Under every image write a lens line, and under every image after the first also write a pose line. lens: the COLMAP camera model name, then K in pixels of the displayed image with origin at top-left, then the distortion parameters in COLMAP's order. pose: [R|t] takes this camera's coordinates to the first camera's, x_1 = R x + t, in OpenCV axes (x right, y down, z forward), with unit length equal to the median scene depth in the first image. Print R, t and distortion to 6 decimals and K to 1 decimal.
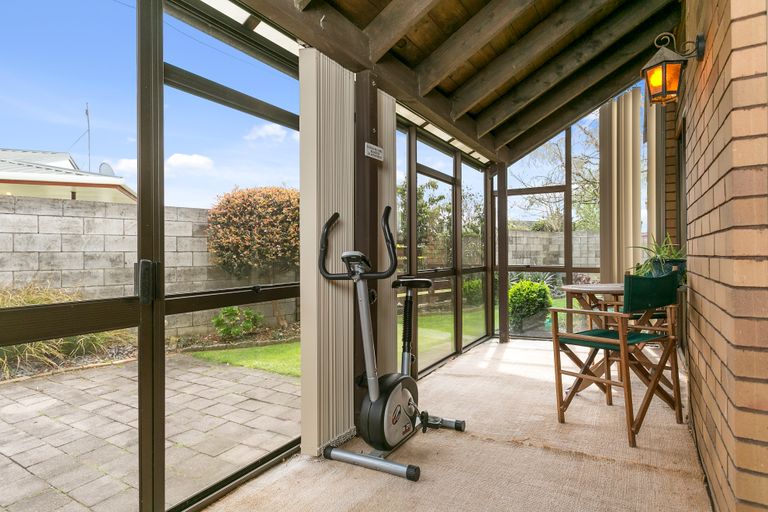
lens RADIAL K [[419.8, 0, 382.1], [0, 419.8, 254.6], [0, 0, 1]] dist [-0.001794, 0.000911]
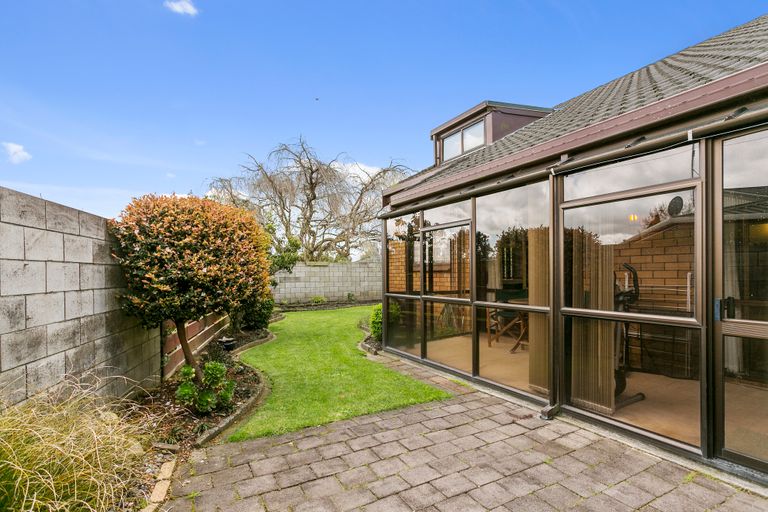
lens RADIAL K [[390.5, 0, 376.1], [0, 390.5, 274.3], [0, 0, 1]] dist [-0.000032, 0.000504]
pose [[0.487577, 0.000811, 0.873080, -1.157584], [0.005007, 0.999981, -0.003725, -0.037823], [-0.873066, 0.006187, 0.487563, 0.625820]]
